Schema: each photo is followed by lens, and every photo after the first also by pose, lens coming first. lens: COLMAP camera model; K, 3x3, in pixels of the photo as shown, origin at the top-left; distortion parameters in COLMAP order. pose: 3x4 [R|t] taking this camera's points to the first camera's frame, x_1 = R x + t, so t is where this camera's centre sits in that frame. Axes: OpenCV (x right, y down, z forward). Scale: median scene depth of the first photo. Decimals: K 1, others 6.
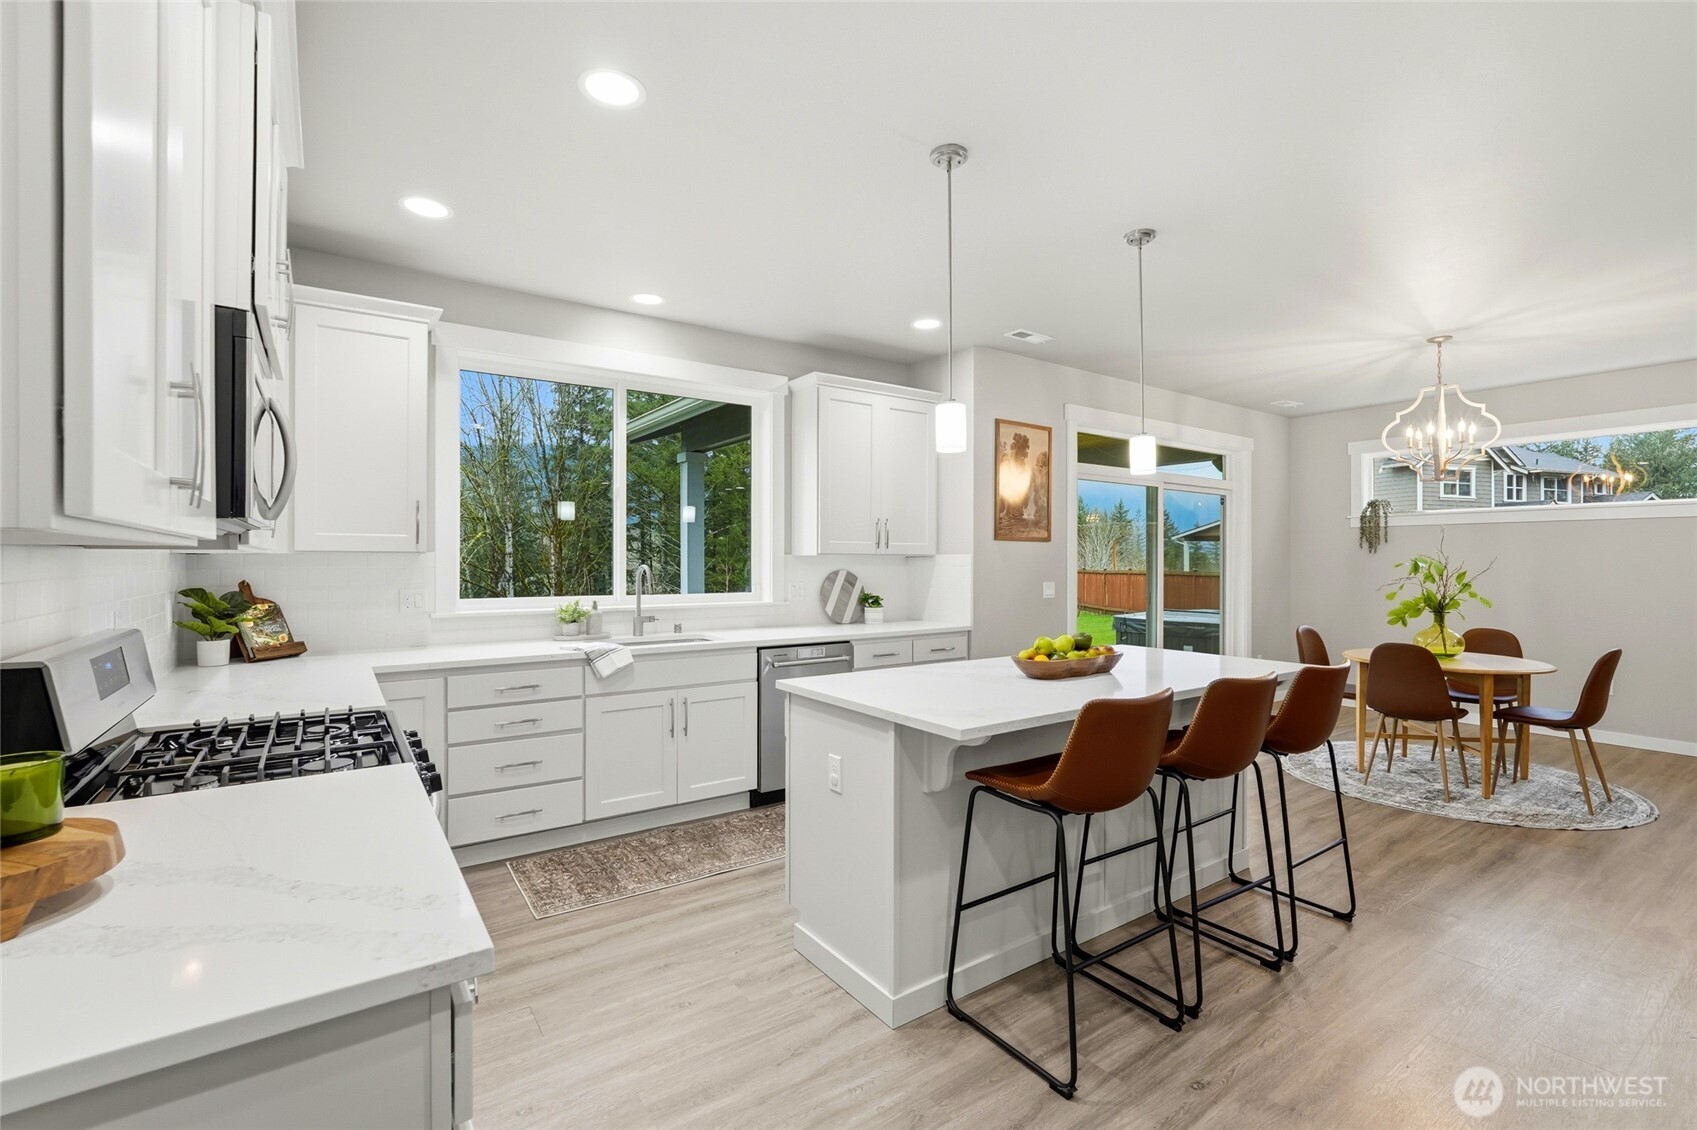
lens RADIAL K [[743.8, 0, 848.5], [0, 743.8, 565.7], [0, 0, 1]] dist [-0.004227, -0.000249]
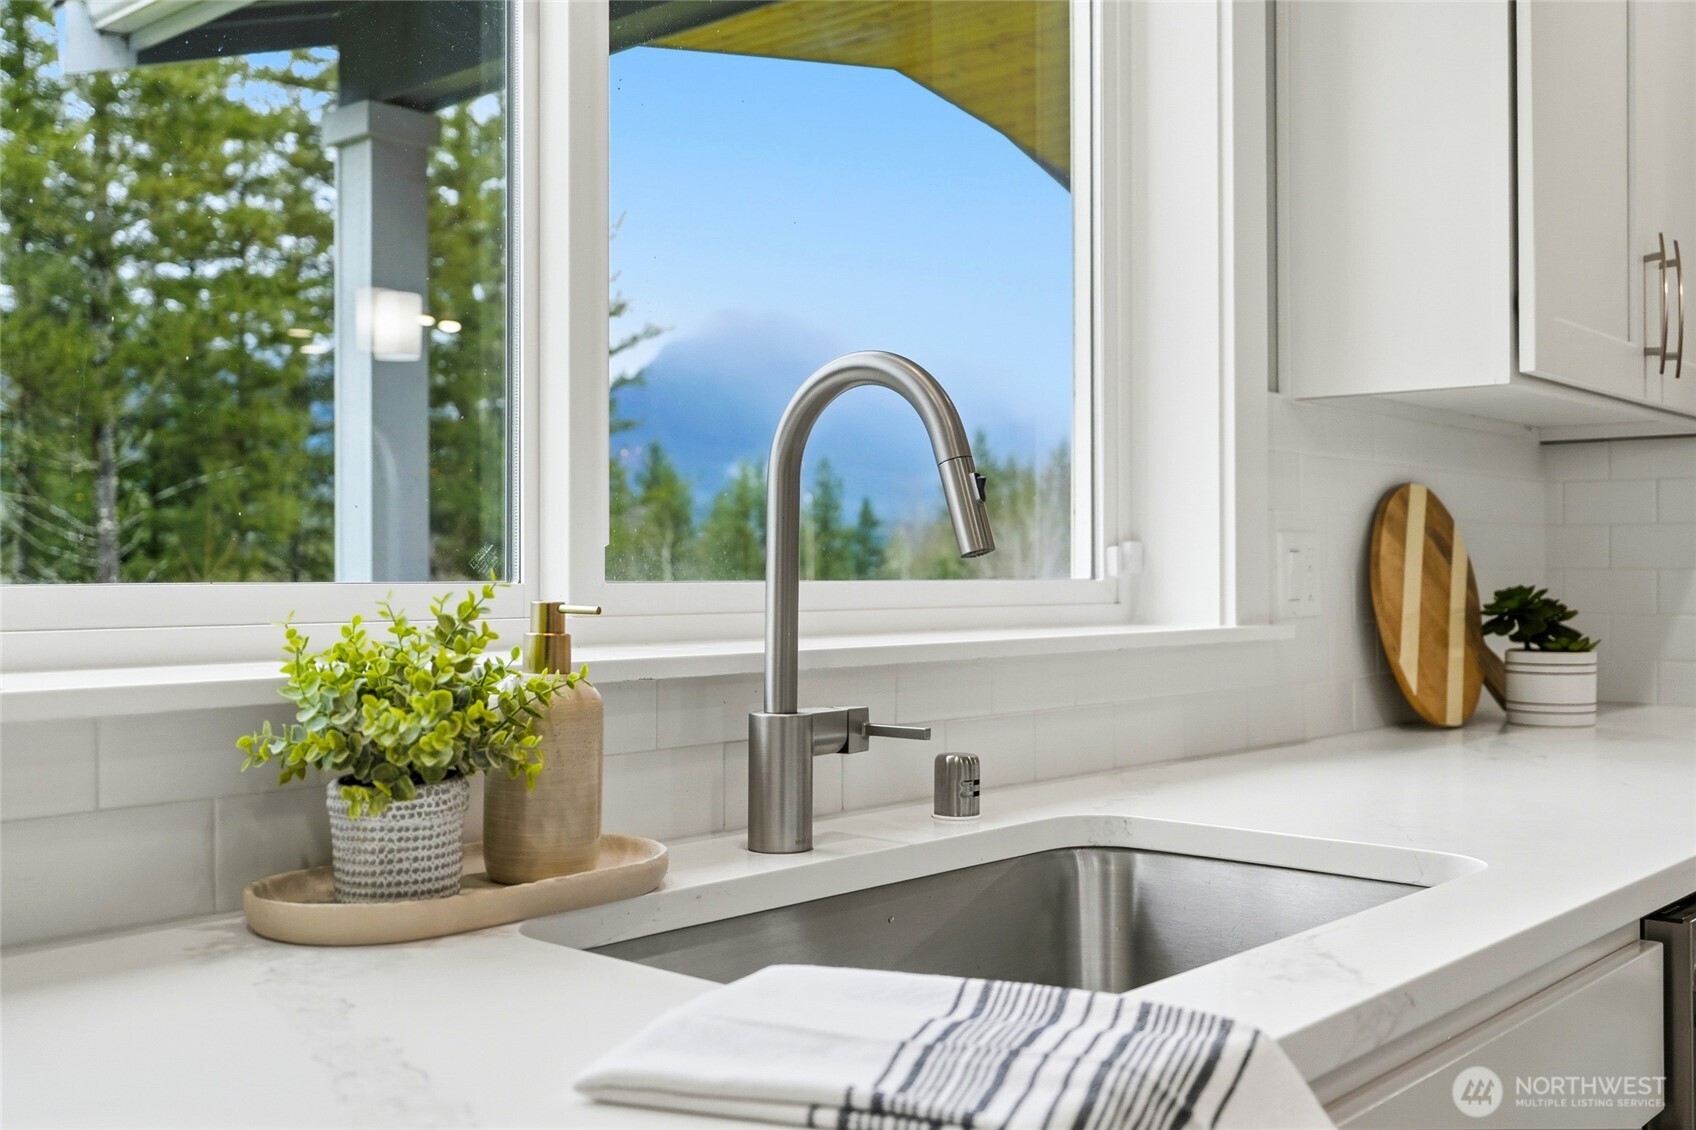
lens RADIAL K [[1644.9, 0, 849.3], [0, 1644.9, 558.3], [0, 0, 1]] dist [0.061008, 0.000000]
pose [[0.973110, 0.001778, 0.230333, -0.311110], [0.002104, 0.999860, -0.016607, 0.038522], [-0.230330, 0.016645, 0.972970, 0.613203]]
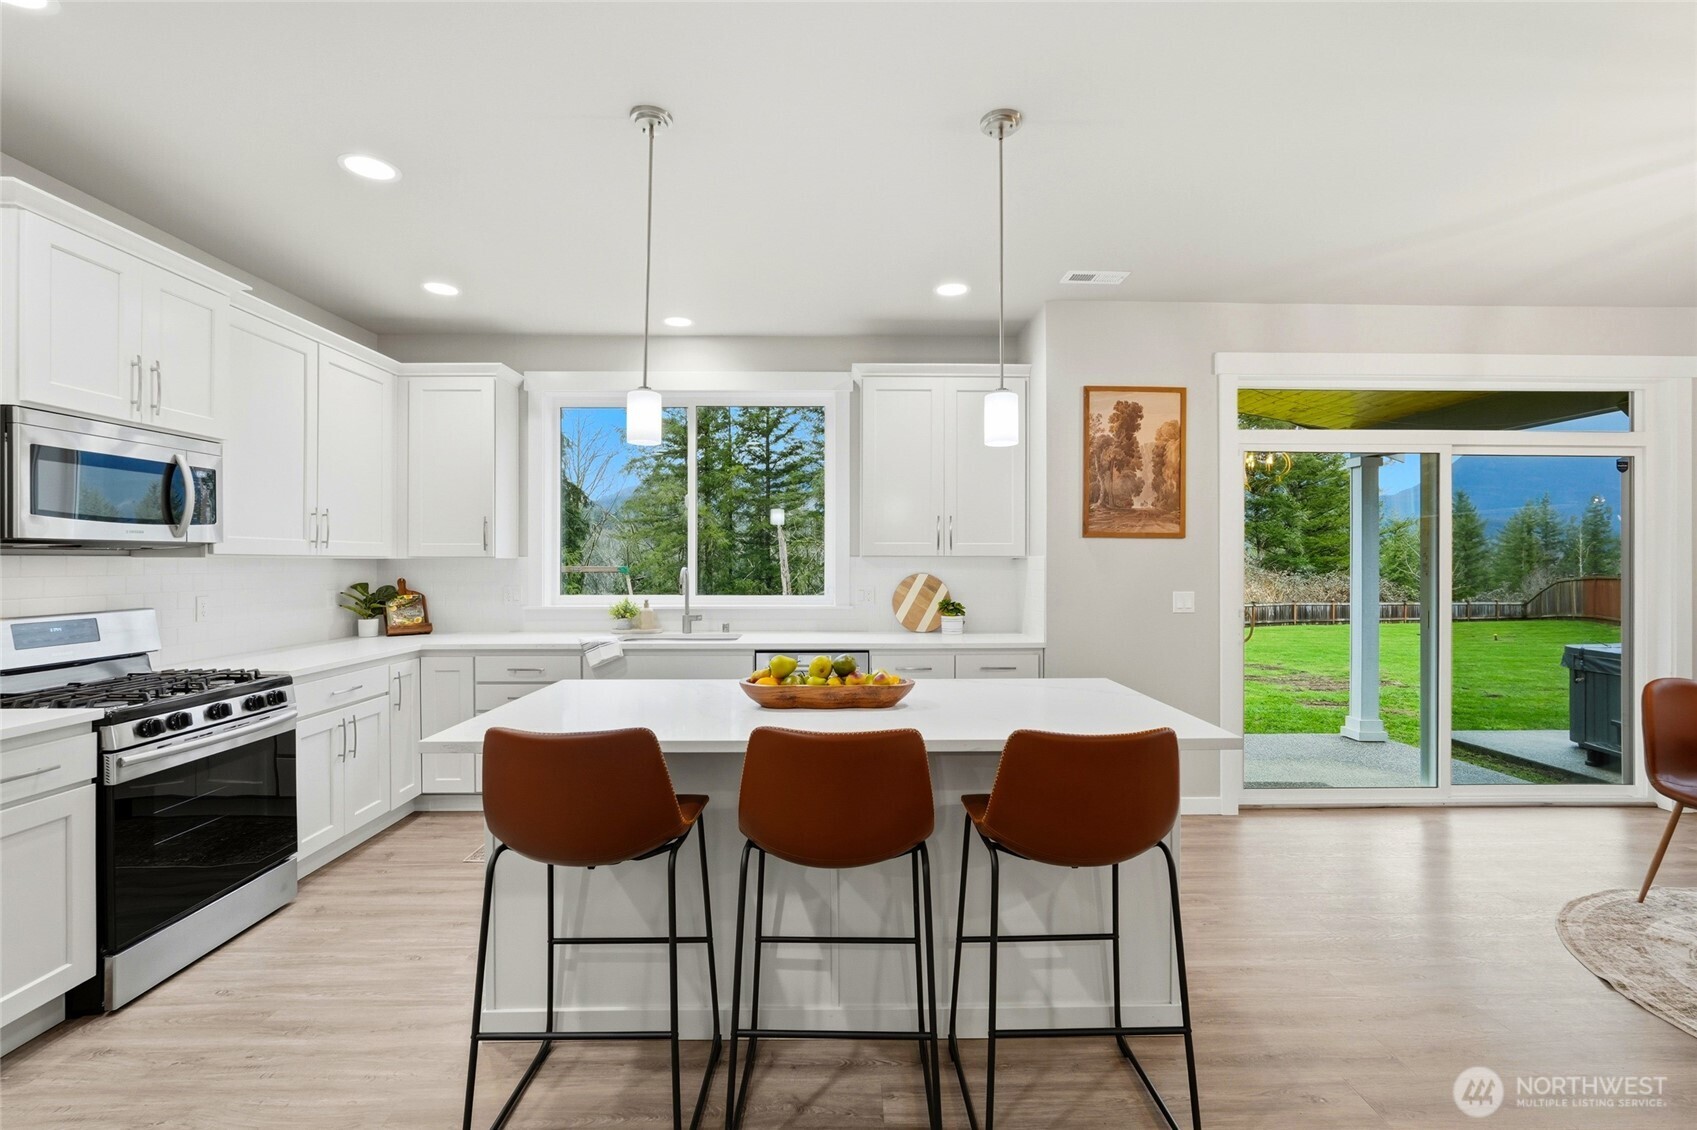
lens RADIAL K [[743.8, 0, 853.9], [0, 743.8, 562.9], [0, 0, 1]] dist [-0.004227, -0.000249]
pose [[0.832274, -0.000577, -0.554365, 0.468939], [-0.003120, 0.999979, -0.005725, -0.001941], [0.554356, 0.006495, 0.832254, 0.210640]]
